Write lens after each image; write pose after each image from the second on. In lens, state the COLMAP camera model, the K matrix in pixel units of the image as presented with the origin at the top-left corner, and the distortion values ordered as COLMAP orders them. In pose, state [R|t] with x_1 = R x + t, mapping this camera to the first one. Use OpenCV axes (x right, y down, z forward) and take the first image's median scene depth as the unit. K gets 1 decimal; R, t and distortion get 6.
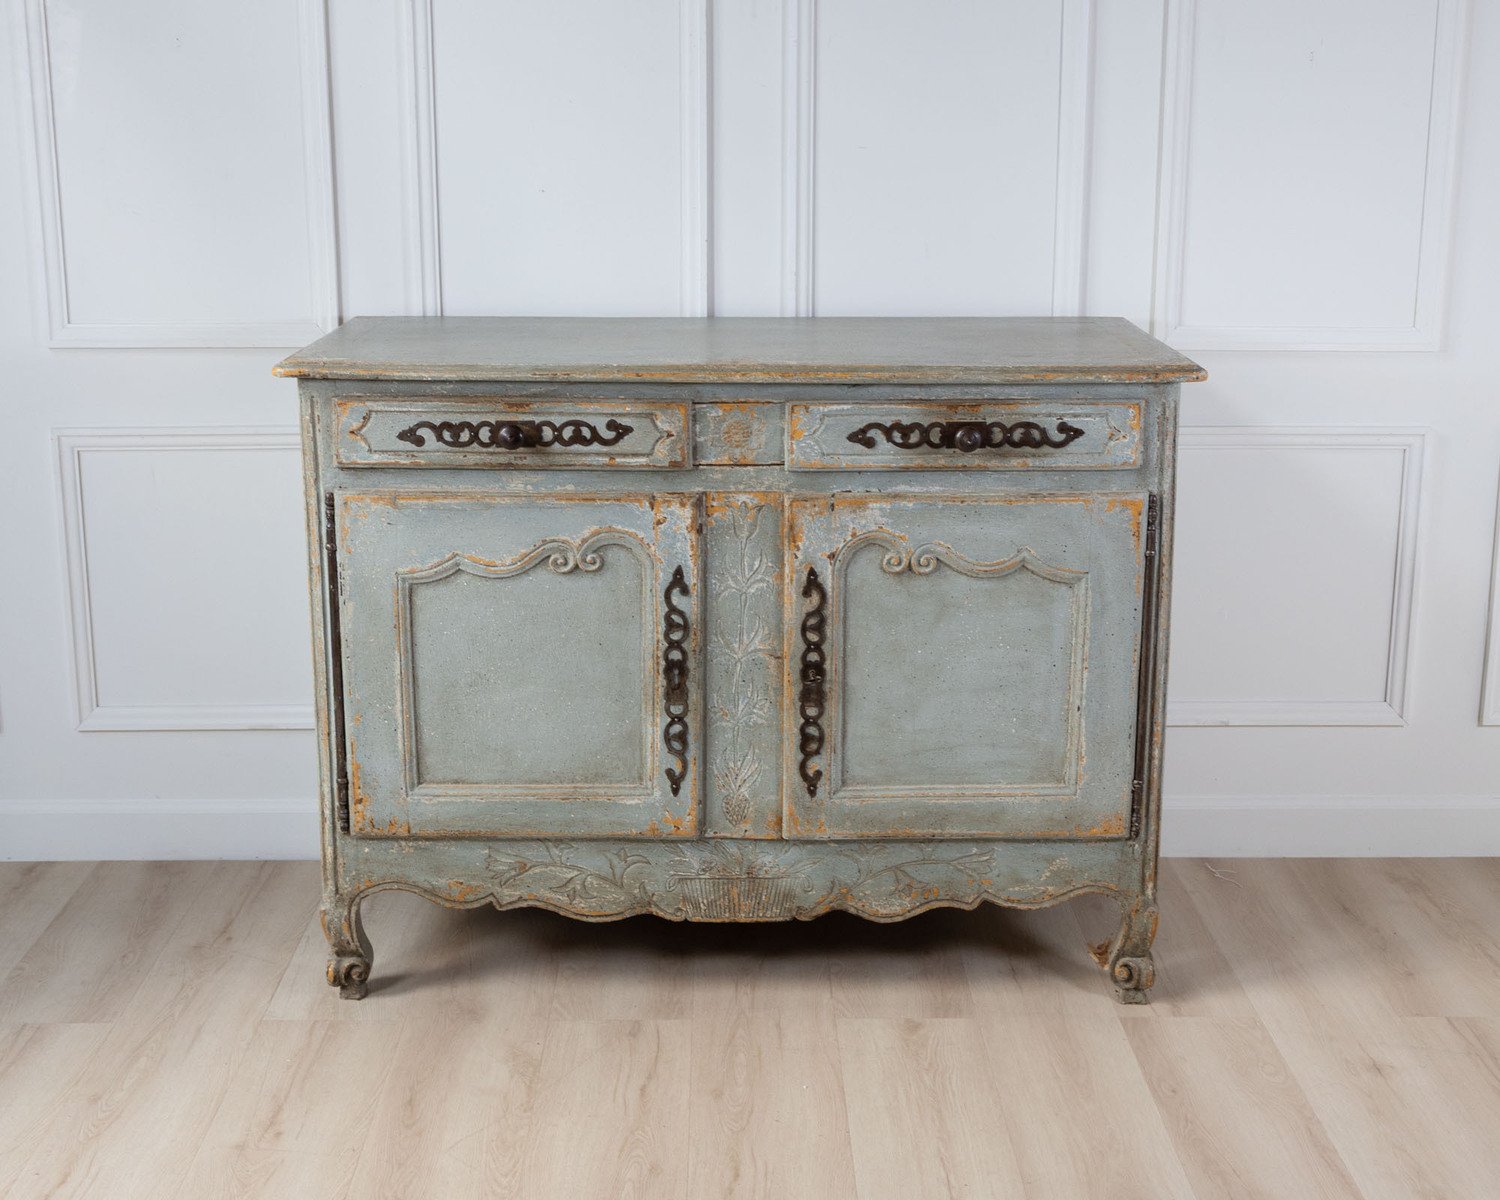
lens RADIAL K [[1780.1, 0, 752.0], [0, 1780.1, 476.1], [0, 0, 1]] dist [-0.019919, 0.000000]
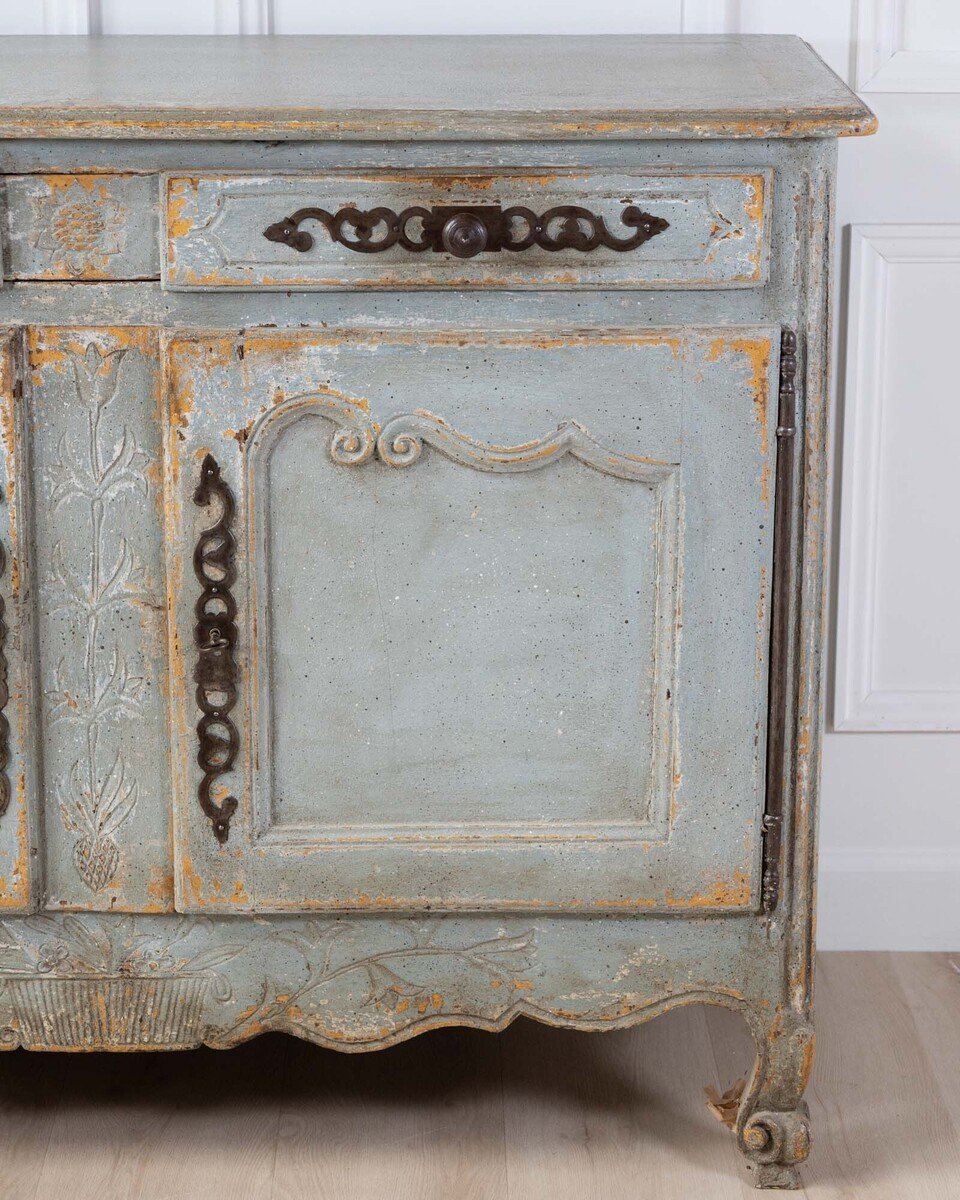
lens RADIAL K [[2970.0, 0, 473.9], [0, 2970.0, 534.0], [0, 0, 1]] dist [0.020028, 0.000000]
pose [[0.999999, 0.000155, -0.001023, 0.121496], [-0.000090, 0.997989, 0.063395, 0.014948], [0.001031, -0.063395, 0.997988, 0.016453]]
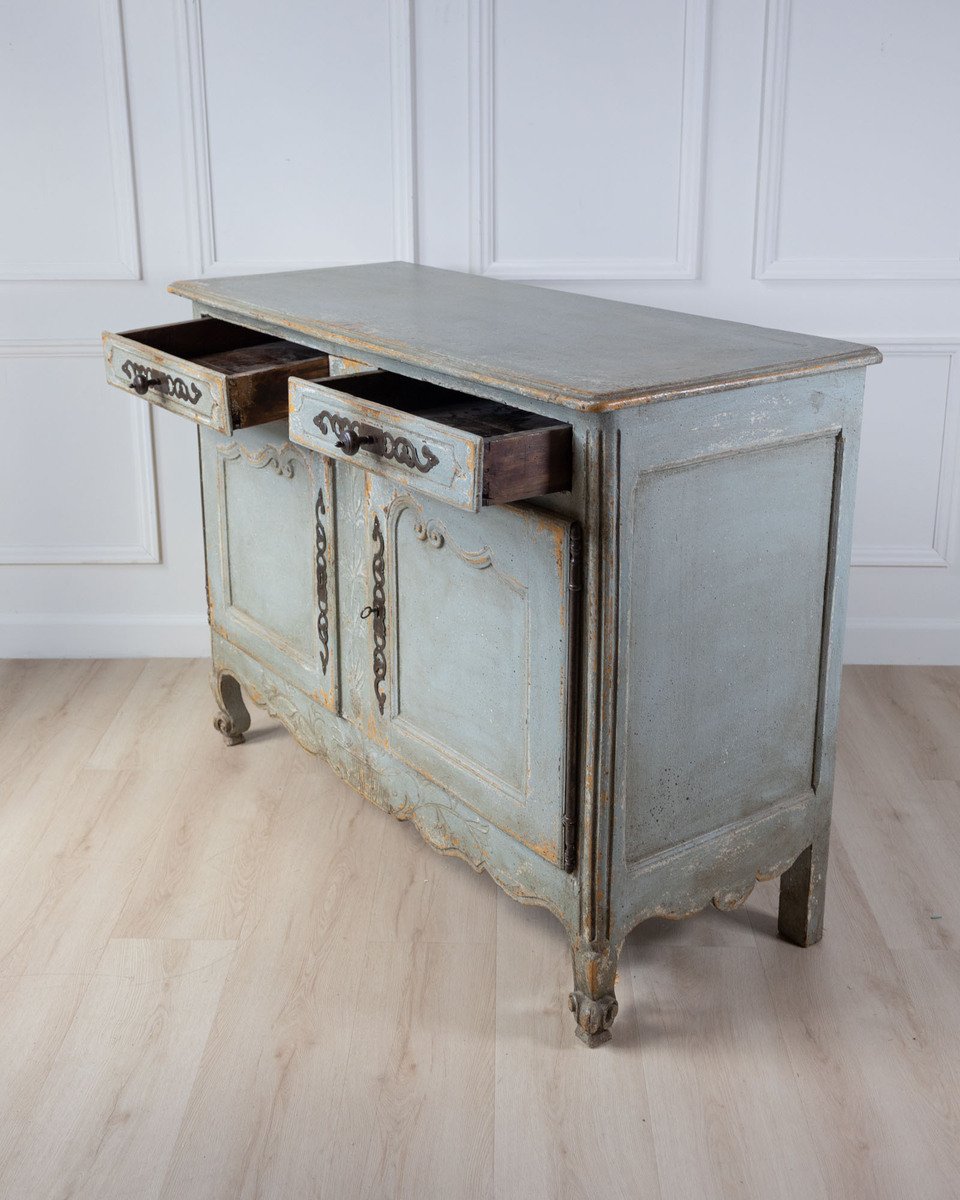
lens RADIAL K [[1424.1, 0, 457.4], [0, 1424.1, 504.8], [0, 0, 1]] dist [-0.019919, 0.000000]
pose [[0.569250, 0.229862, -0.789378, 0.768087], [-0.159064, 0.972773, 0.168559, -0.114852], [0.806631, 0.029610, 0.590314, 0.505727]]
